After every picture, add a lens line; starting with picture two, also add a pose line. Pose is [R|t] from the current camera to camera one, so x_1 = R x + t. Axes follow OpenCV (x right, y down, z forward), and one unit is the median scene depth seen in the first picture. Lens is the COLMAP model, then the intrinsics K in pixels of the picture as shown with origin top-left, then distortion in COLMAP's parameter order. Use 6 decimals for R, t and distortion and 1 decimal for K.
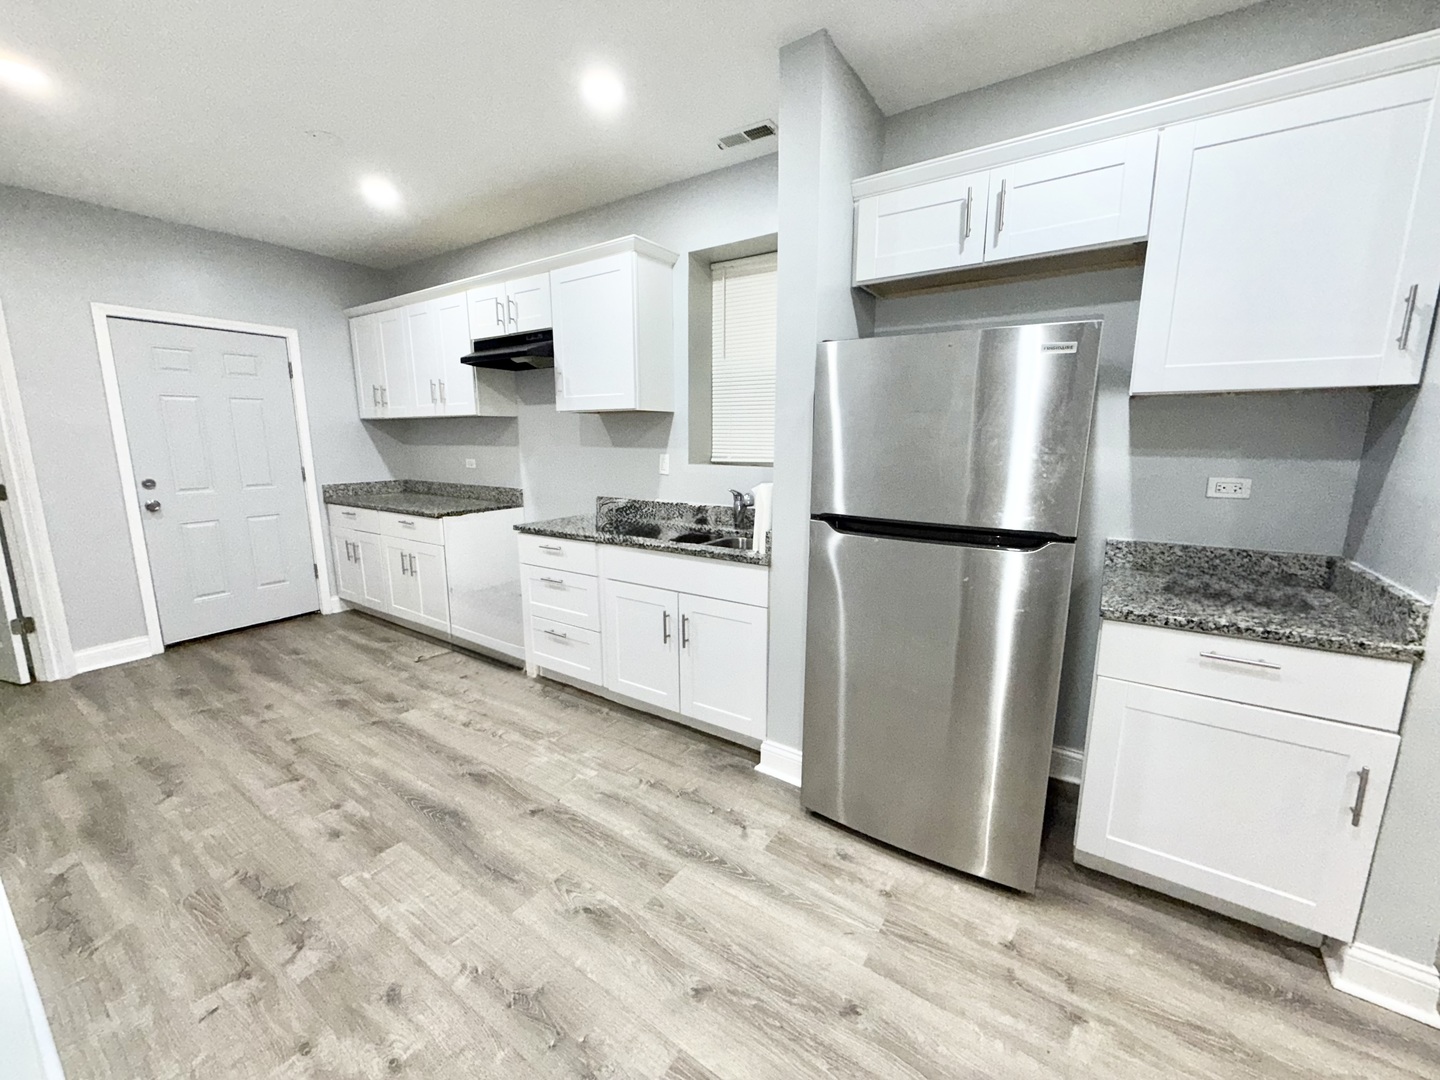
lens RADIAL K [[570.6, 0, 720.0], [0, 570.6, 540.0], [0, 0, 1]] dist [-0.000303, -0.000083]
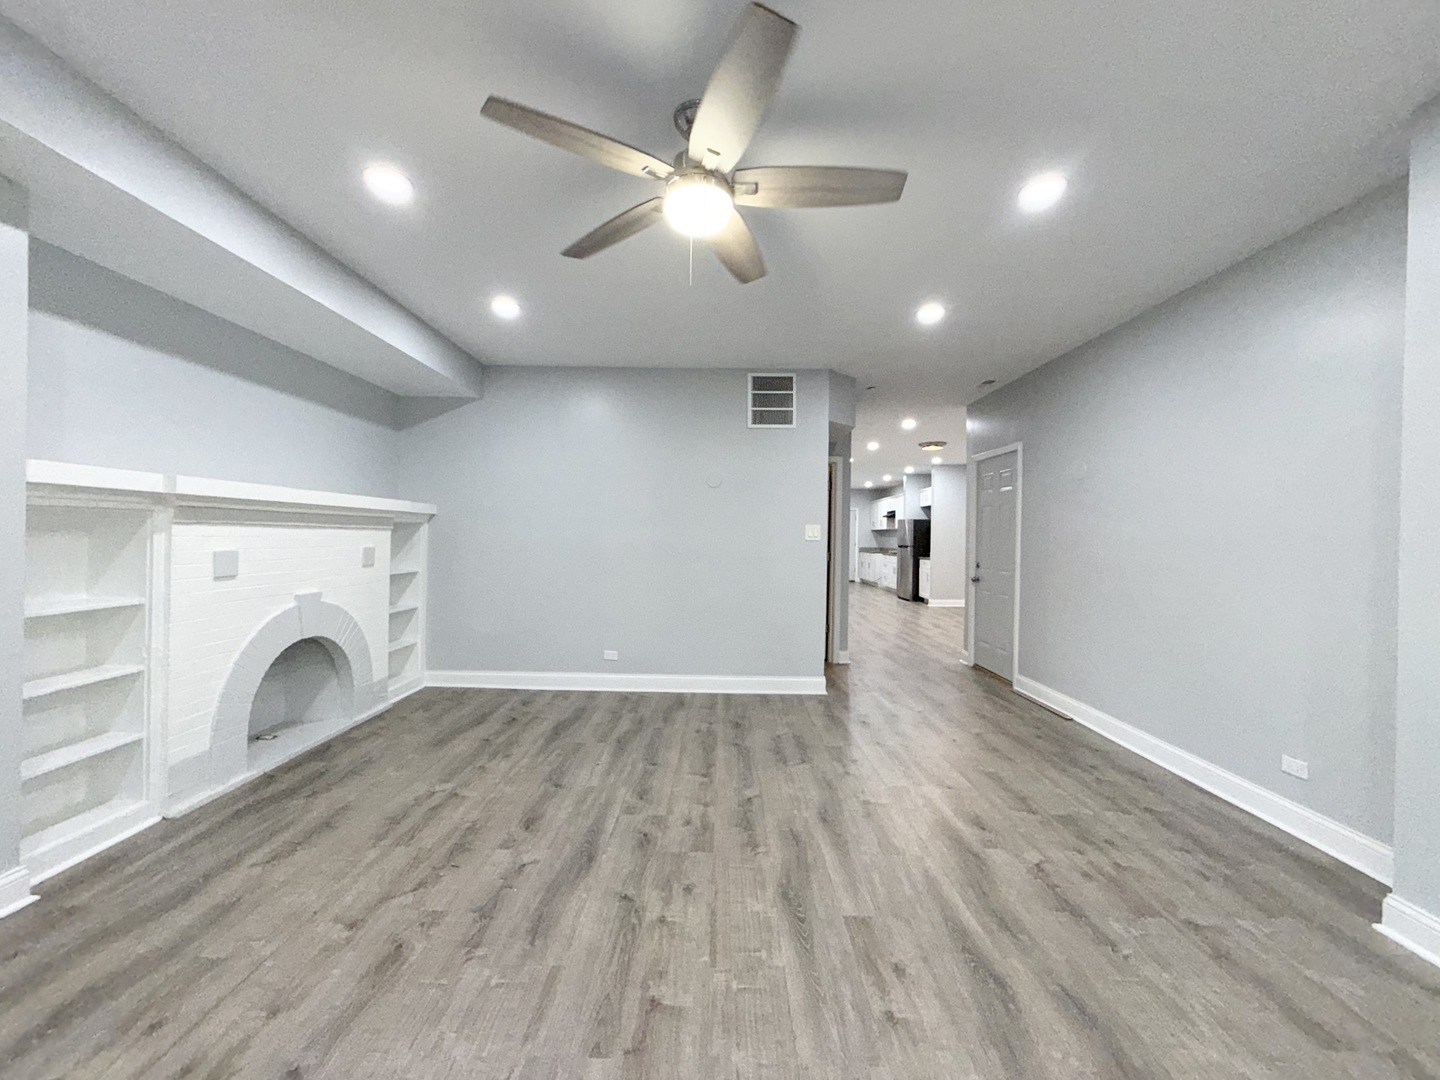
lens RADIAL K [[570.6, 0, 720.0], [0, 570.6, 540.0], [0, 0, 1]] dist [-0.000303, -0.000083]
pose [[0.565978, 0.012693, -0.824323, 1.866367], [-0.175736, 0.978758, -0.105590, 0.413075], [0.805472, 0.204625, 0.556186, -1.832847]]
